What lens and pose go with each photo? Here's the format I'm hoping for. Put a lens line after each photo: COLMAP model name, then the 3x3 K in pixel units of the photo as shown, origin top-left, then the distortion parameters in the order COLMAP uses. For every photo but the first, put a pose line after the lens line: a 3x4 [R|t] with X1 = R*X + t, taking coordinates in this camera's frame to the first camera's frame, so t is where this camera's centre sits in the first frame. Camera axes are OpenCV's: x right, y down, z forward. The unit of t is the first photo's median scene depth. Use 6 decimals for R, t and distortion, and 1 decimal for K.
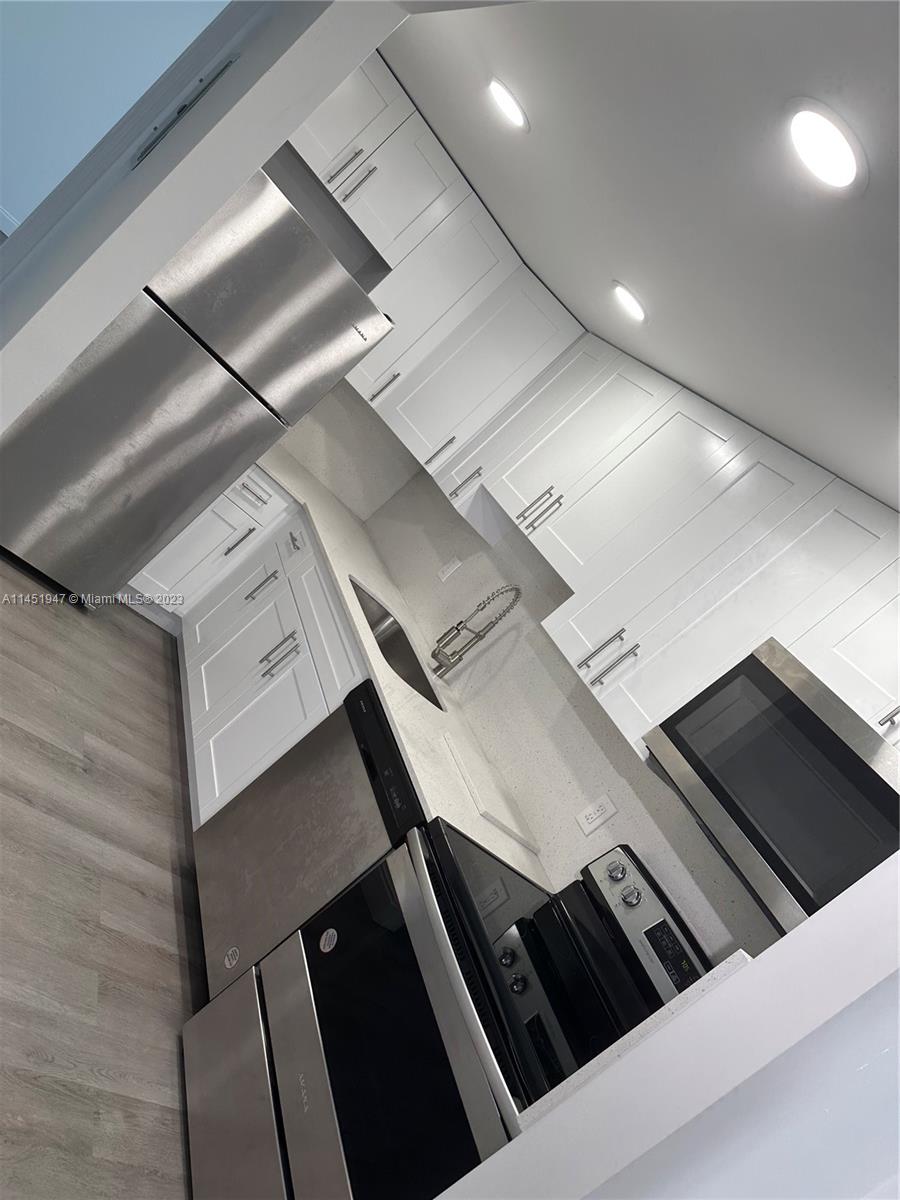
lens RADIAL K [[844.5, 0, 450.9], [0, 844.5, 591.7], [0, 0, 1]] dist [0.127716, -0.216990]
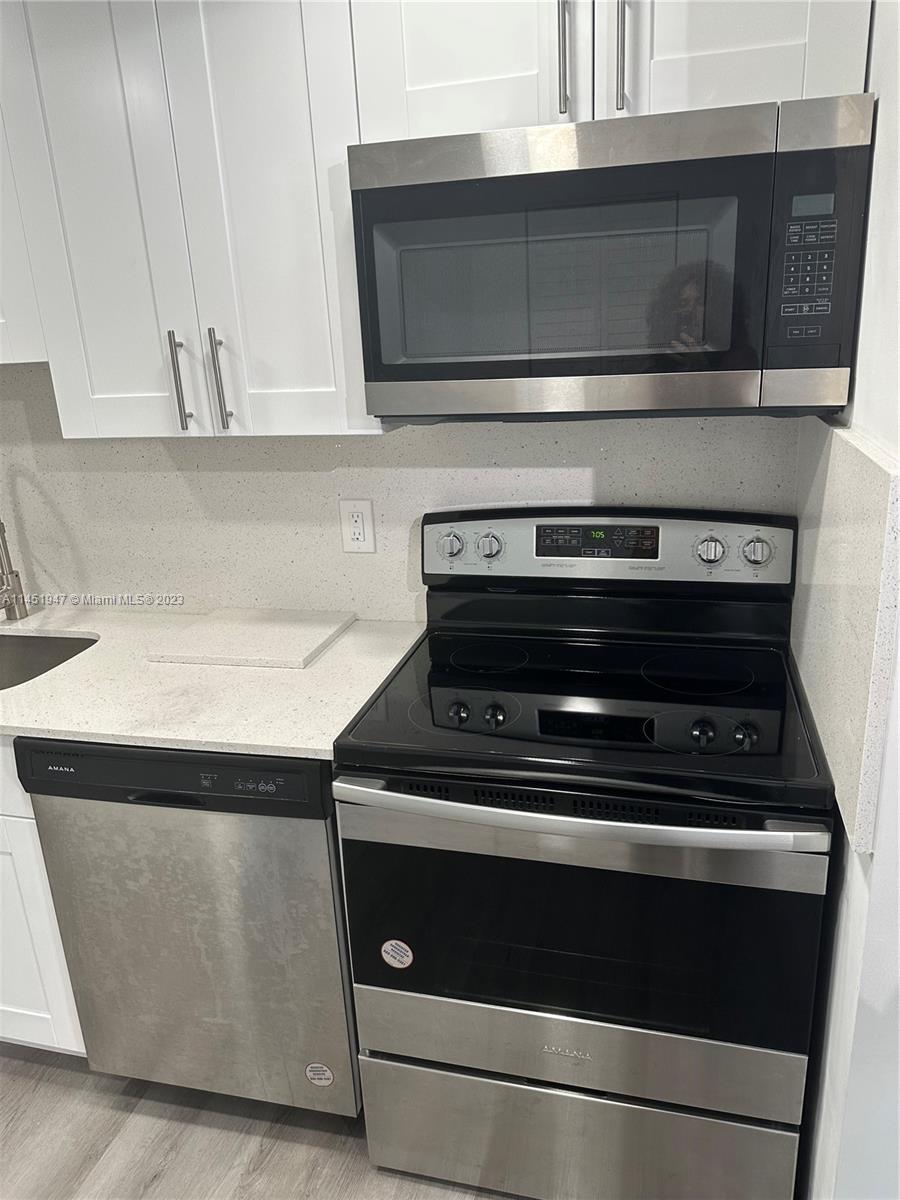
lens RADIAL K [[834.8, 0, 468.7], [0, 834.8, 594.7], [0, 0, 1]] dist [0.065550, -0.076128]
pose [[0.408975, -0.879069, 0.244901, -0.021672], [0.658560, 0.470095, 0.587631, -0.073516], [-0.631694, -0.079045, 0.771177, 0.335594]]
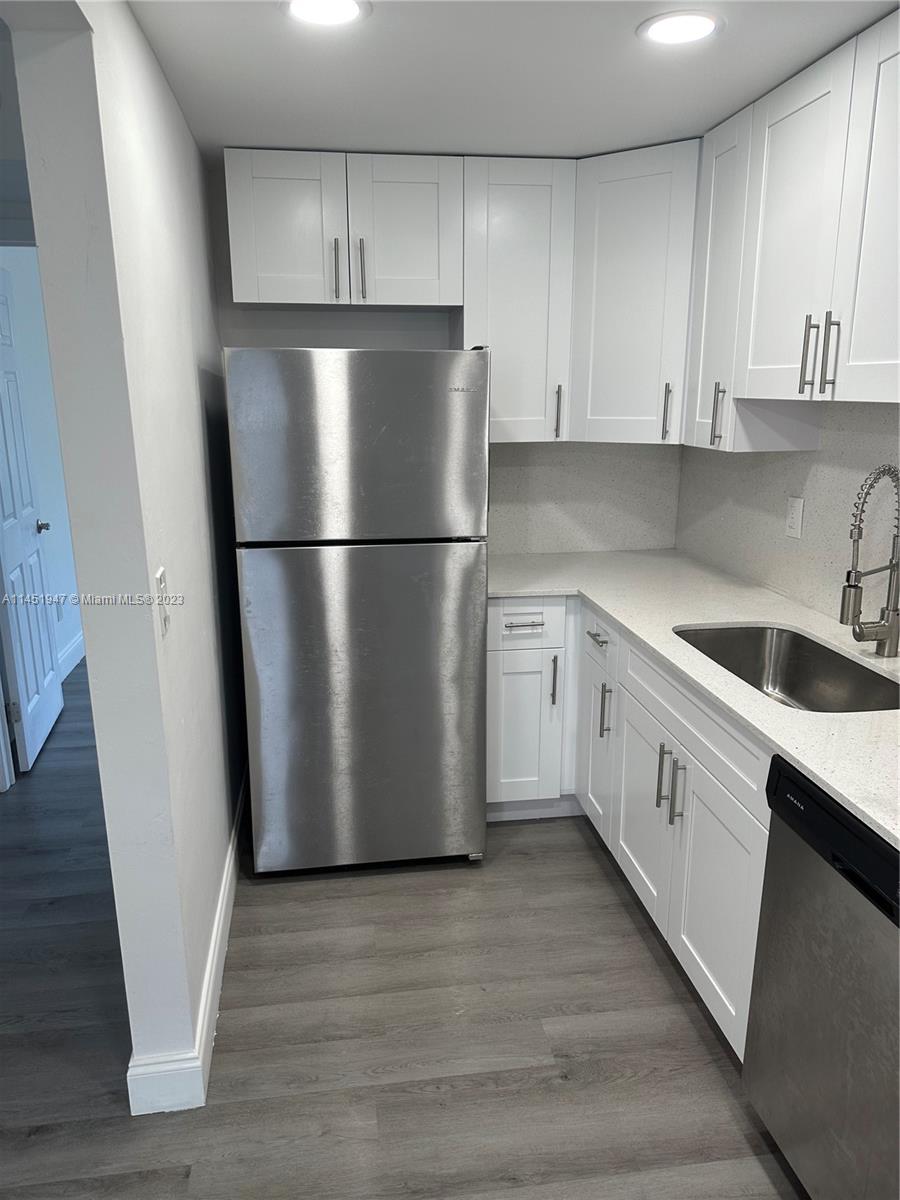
lens RADIAL K [[848.0, 0, 435.3], [0, 848.0, 601.6], [0, 0, 1]] dist [0.070231, -0.087288]
pose [[0.622456, -0.667396, -0.408815, 0.073789], [0.625949, 0.738076, -0.251857, 0.021633], [0.469825, -0.099128, 0.877176, 0.323226]]
